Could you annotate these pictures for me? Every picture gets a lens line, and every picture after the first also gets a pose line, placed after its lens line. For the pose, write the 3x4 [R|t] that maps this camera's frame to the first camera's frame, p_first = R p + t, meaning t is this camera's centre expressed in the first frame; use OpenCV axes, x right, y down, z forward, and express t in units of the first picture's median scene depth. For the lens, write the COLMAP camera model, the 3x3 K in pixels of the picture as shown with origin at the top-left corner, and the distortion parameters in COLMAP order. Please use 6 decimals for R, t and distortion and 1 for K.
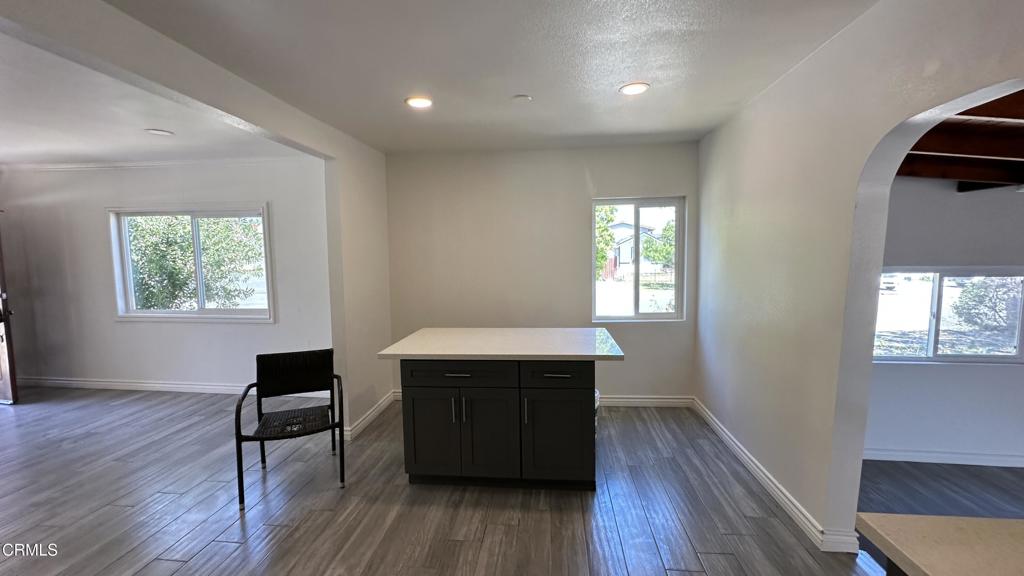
lens RADIAL K [[409.5, 0, 512.9], [0, 409.5, 287.7], [0, 0, 1]] dist [-0.002597, 0.000433]
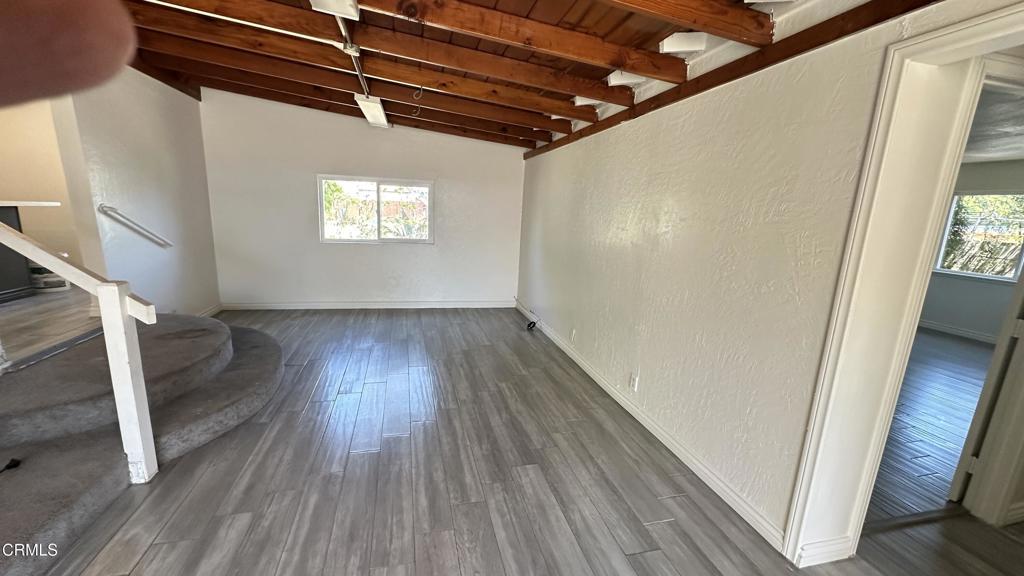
lens RADIAL K [[409.5, 0, 509.9], [0, 409.5, 287.5], [0, 0, 1]] dist [-0.002597, 0.000433]
pose [[0.937840, -0.017362, 0.346634, 0.308570], [-0.025375, 0.992645, 0.118372, 0.049452], [-0.346140, -0.119810, 0.930501, -0.195885]]
